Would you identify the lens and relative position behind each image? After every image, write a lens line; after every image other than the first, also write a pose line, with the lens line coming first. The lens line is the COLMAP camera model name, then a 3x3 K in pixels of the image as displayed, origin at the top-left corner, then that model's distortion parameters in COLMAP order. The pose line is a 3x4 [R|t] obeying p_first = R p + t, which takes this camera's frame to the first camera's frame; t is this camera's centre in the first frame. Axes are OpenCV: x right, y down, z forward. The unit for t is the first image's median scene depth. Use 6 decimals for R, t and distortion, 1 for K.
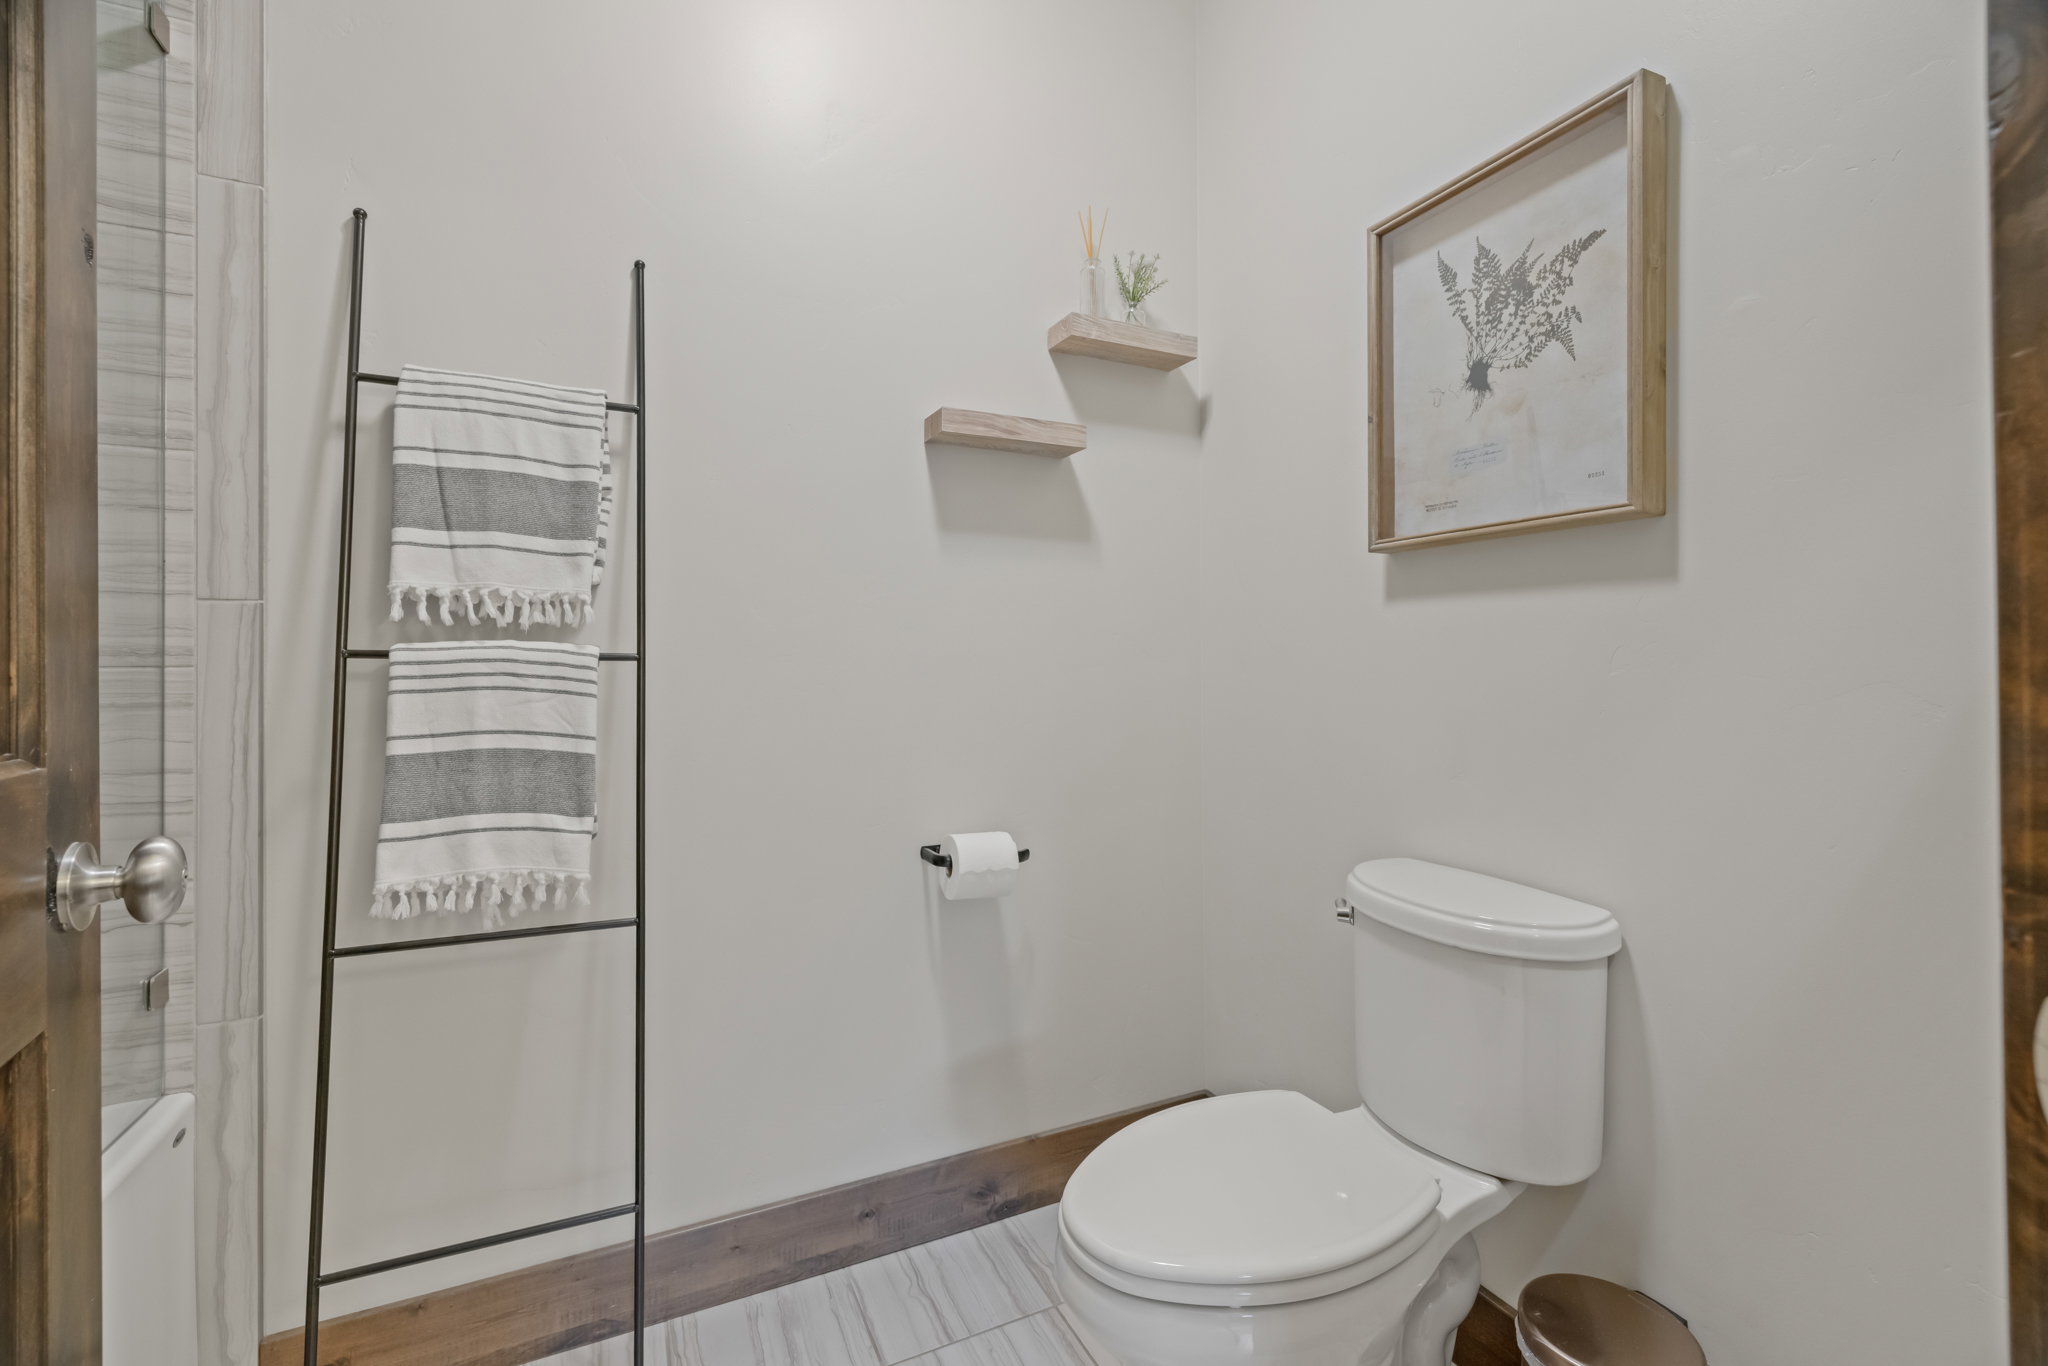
lens RADIAL K [[869.0, 0, 1025.2], [0, 869.0, 672.1], [0, 0, 1]] dist [-0.003286, 0.000269]
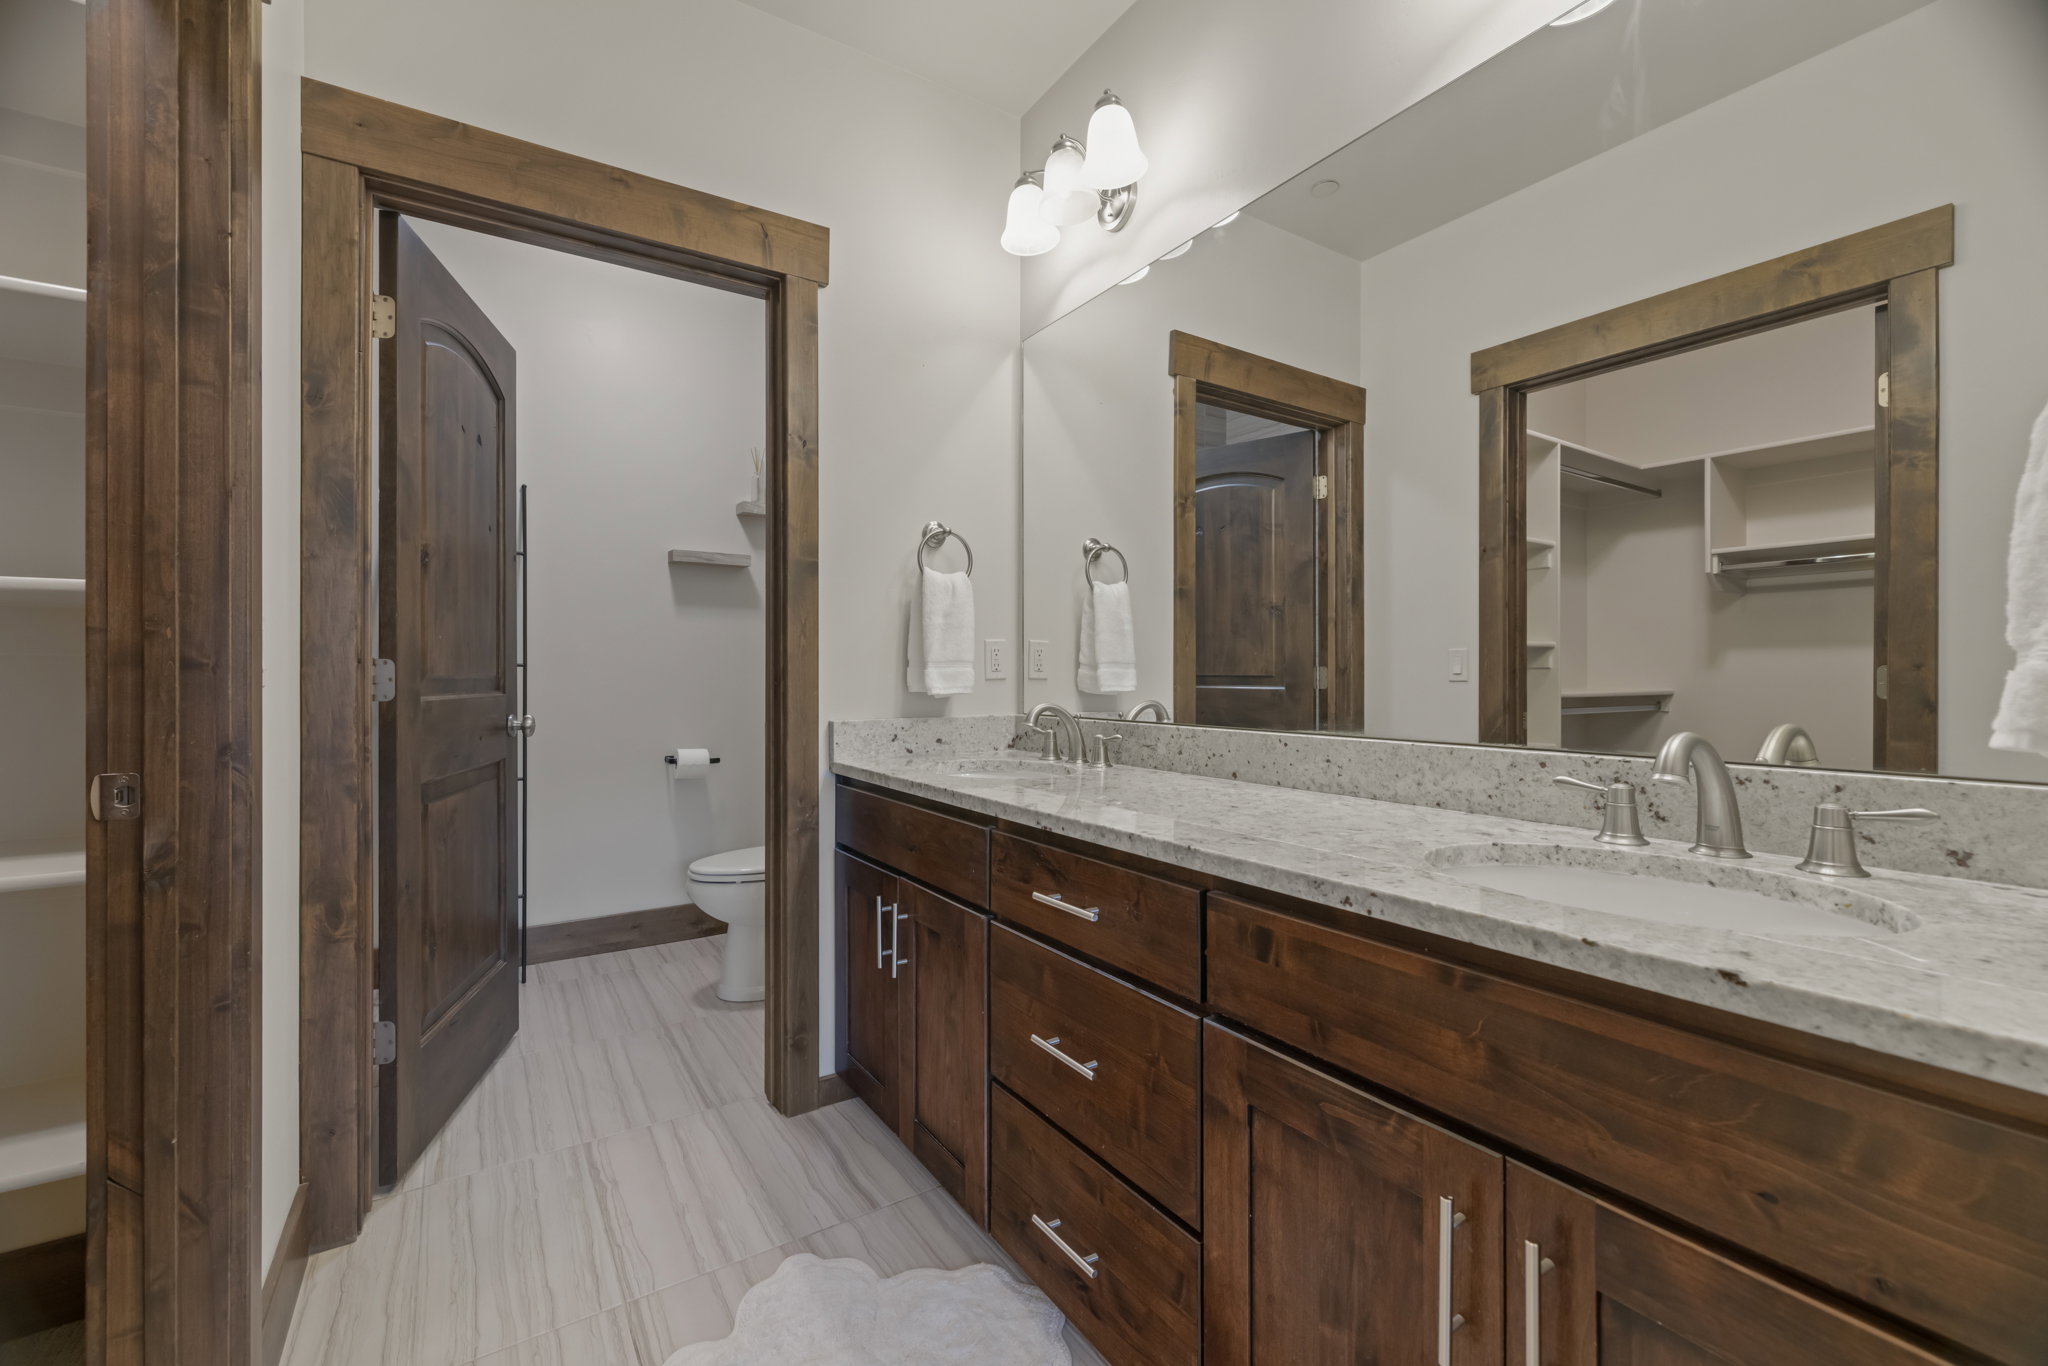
lens RADIAL K [[869.0, 0, 1018.4], [0, 869.0, 673.6], [0, 0, 1]] dist [-0.003286, 0.000269]
pose [[0.992088, 0.000886, 0.125540, 0.476753], [-0.000464, 0.999994, -0.003392, 0.008449], [-0.125542, 0.003307, 0.992083, -1.220206]]
